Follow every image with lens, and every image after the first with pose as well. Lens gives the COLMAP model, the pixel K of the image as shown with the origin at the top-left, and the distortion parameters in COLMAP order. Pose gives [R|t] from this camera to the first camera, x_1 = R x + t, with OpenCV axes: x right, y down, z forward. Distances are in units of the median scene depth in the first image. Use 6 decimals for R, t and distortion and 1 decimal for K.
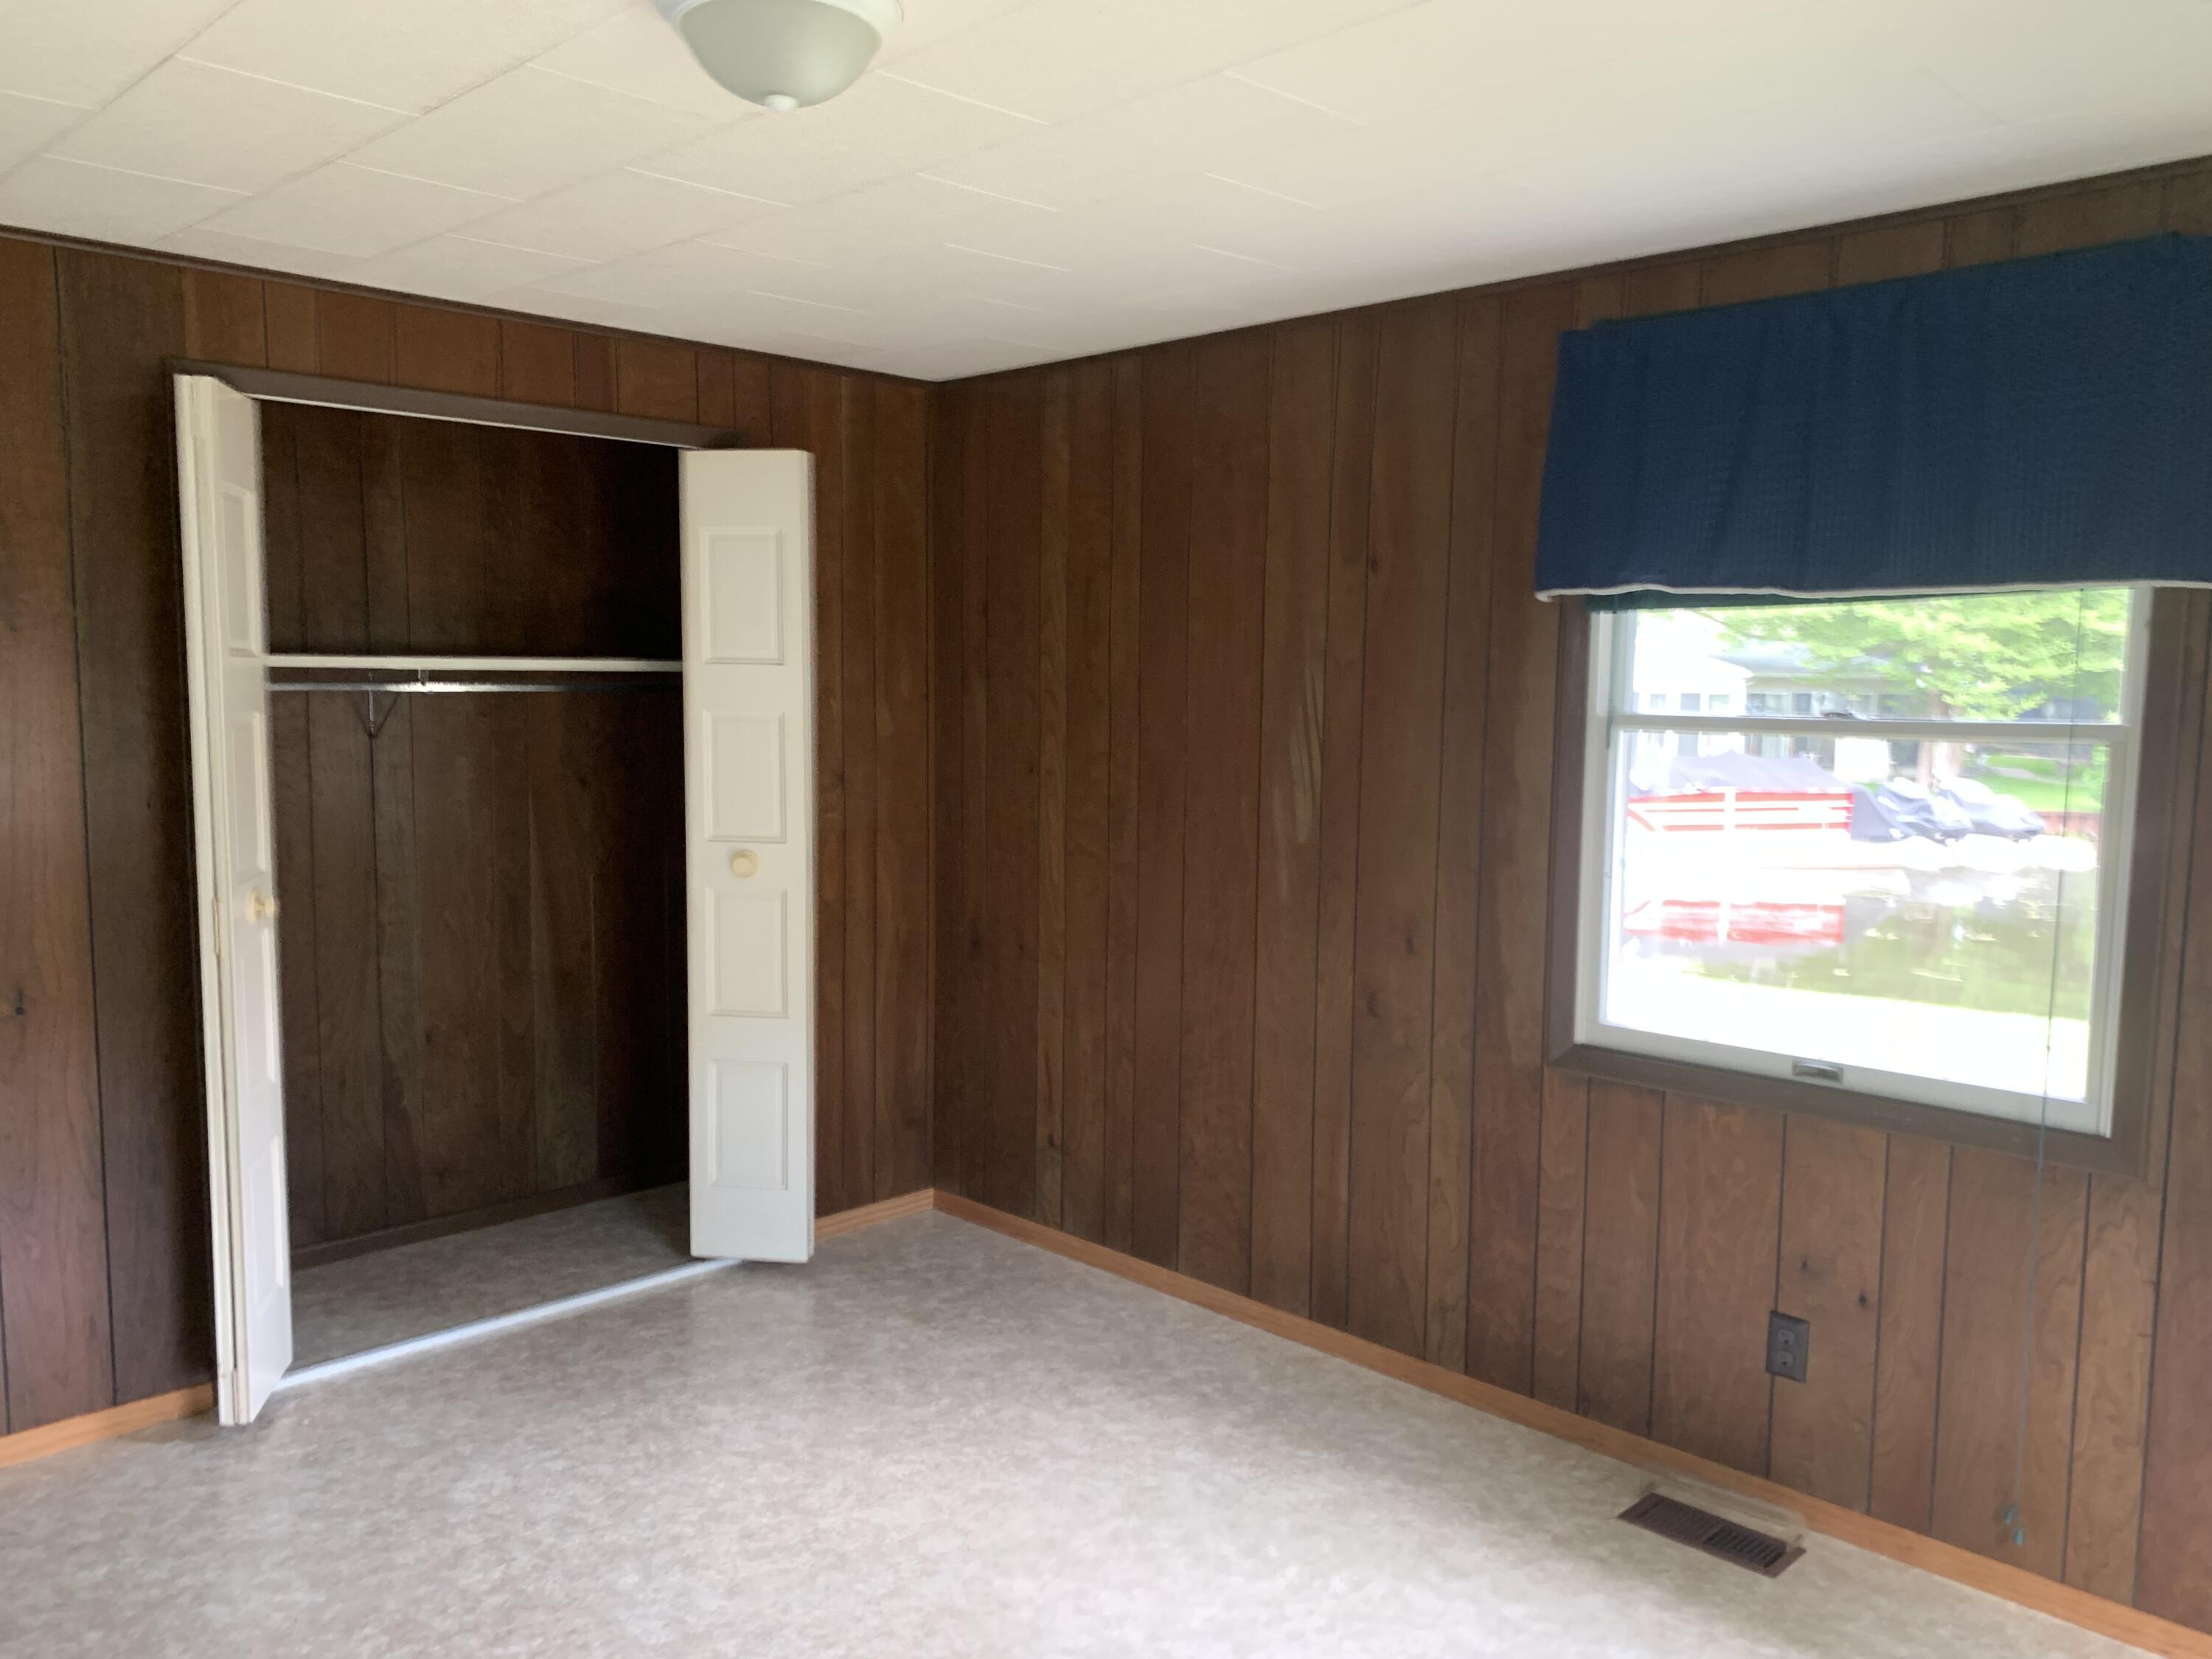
lens RADIAL K [[1680.8, 0, 1105.4], [0, 1680.8, 834.7], [0, 0, 1]] dist [0.043975, -0.054062]
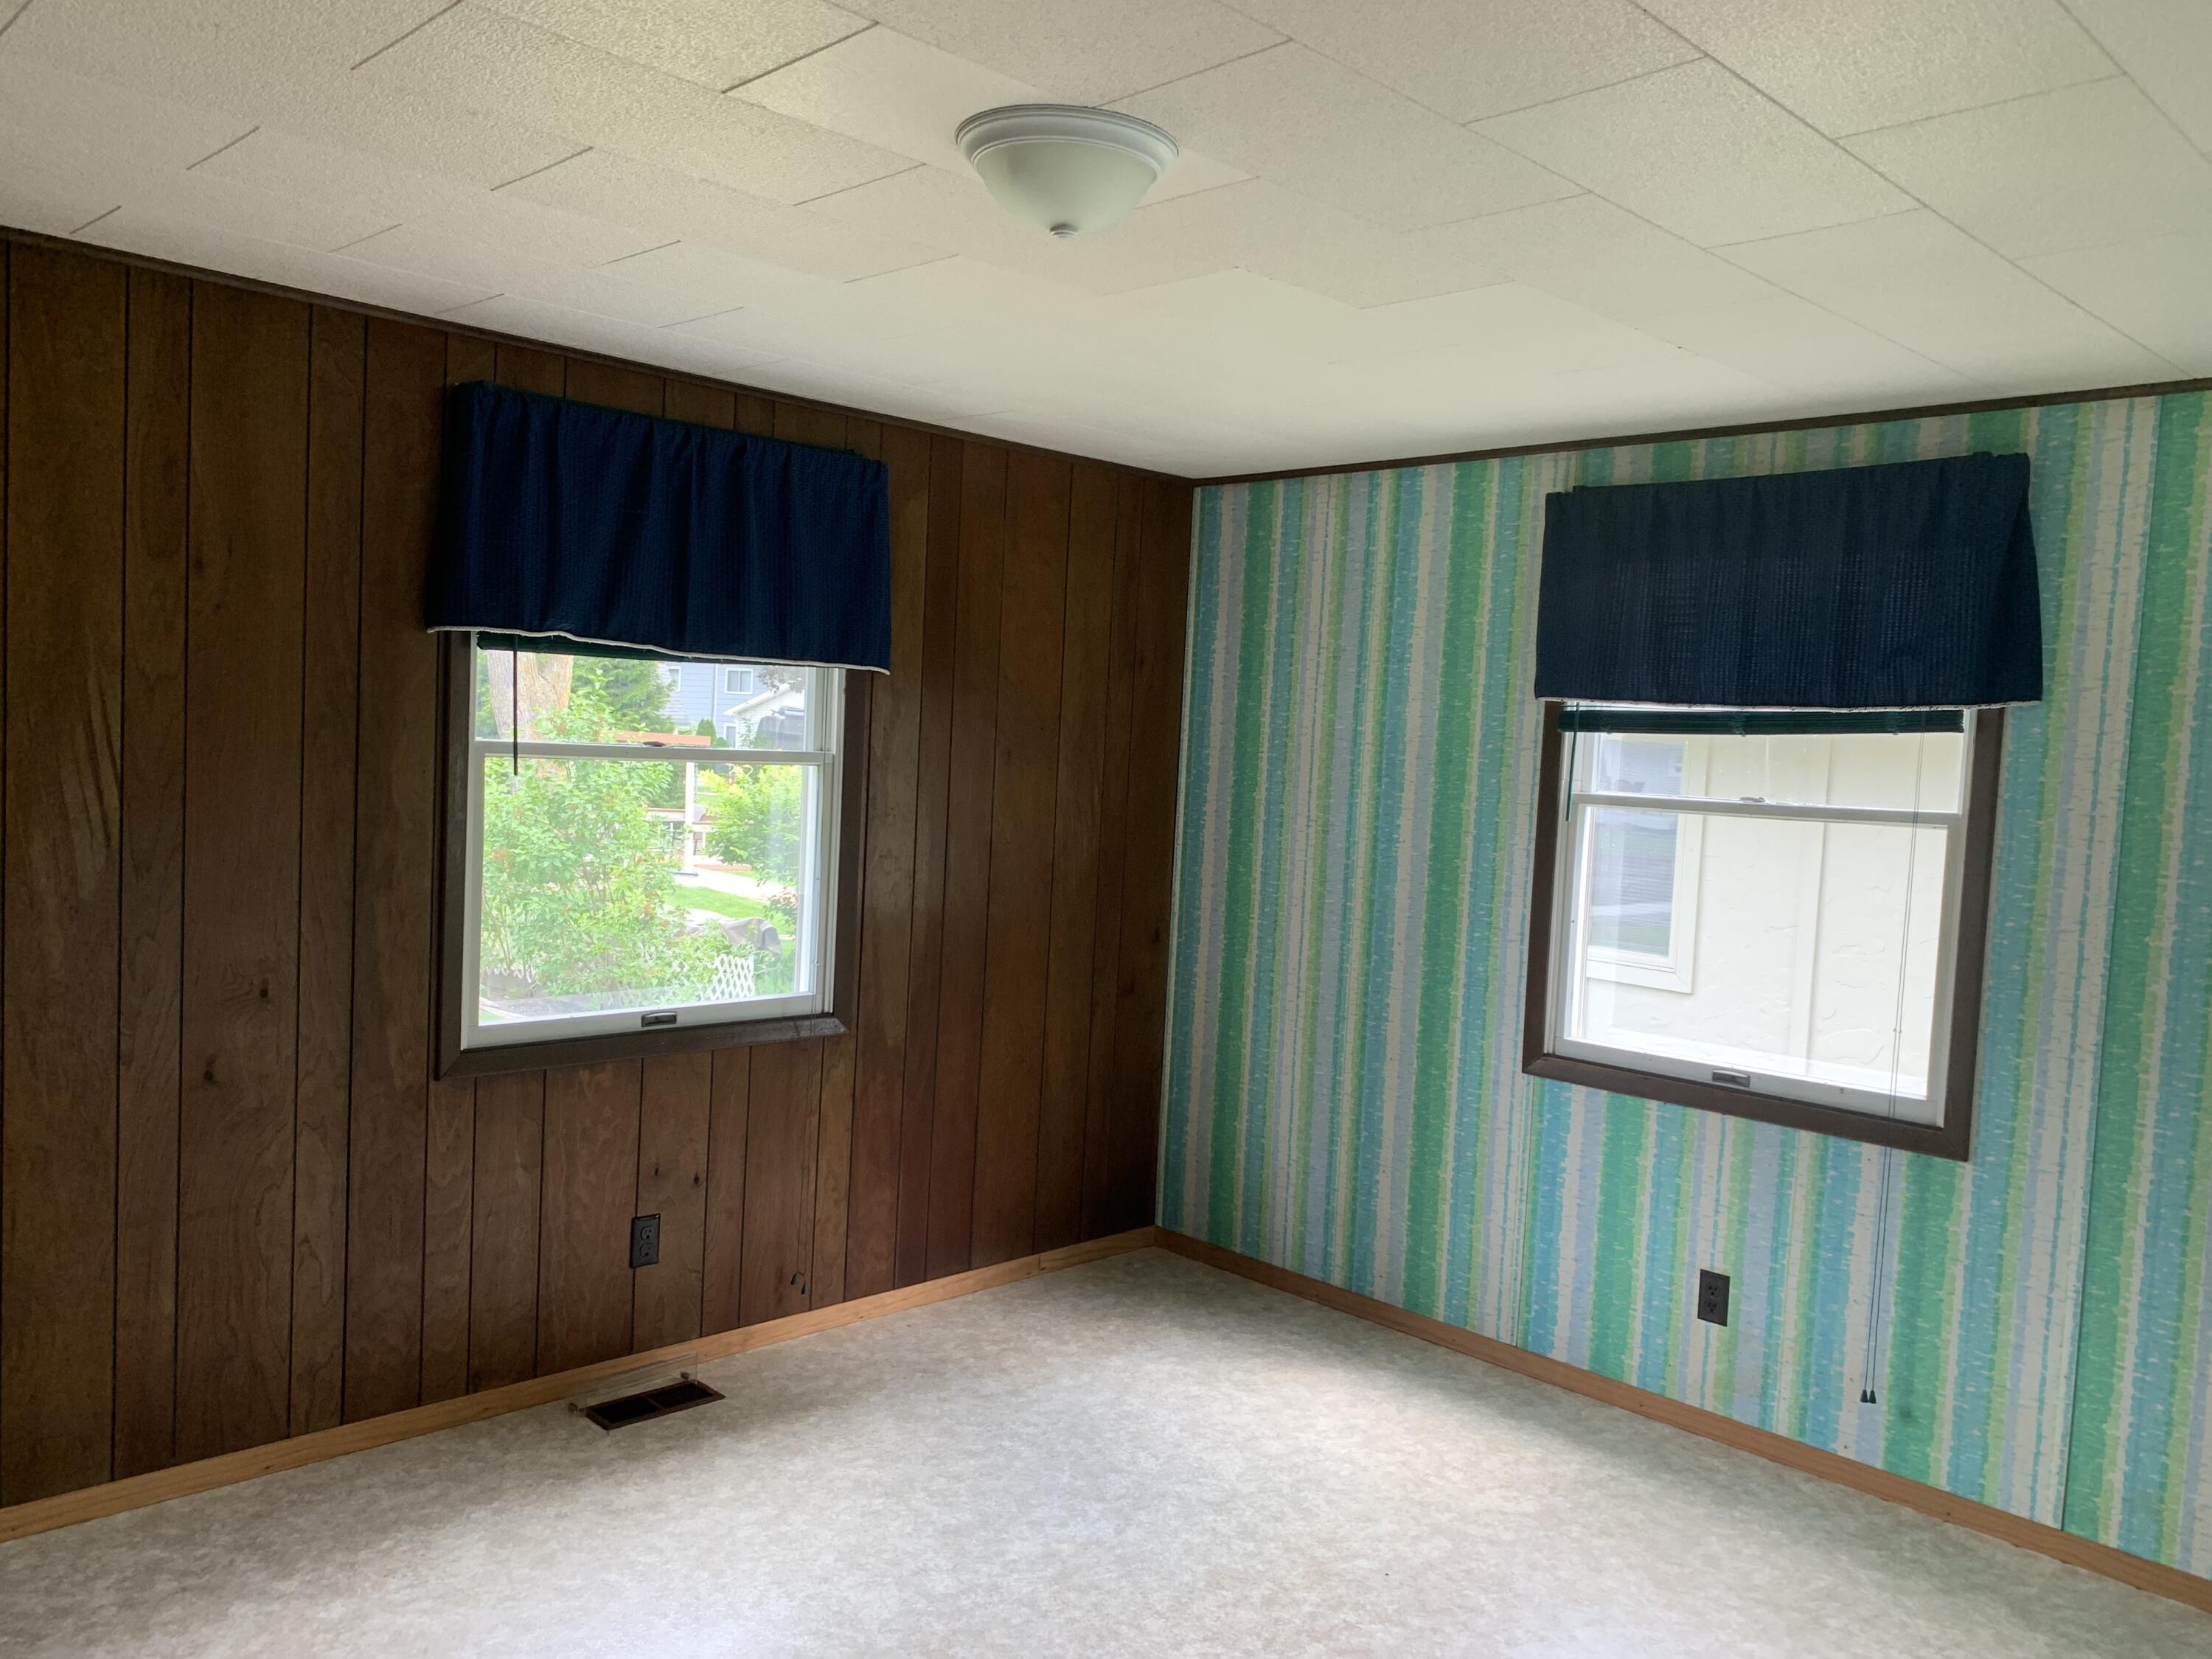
lens RADIAL K [[1680.8, 0, 1103.9], [0, 1680.8, 830.0], [0, 0, 1]] dist [0.043975, -0.054062]
pose [[0.016185, -0.063392, 0.997857, -0.793684], [0.046723, 0.996946, 0.062577, -0.064429], [-0.998777, 0.045610, 0.019097, 0.586643]]
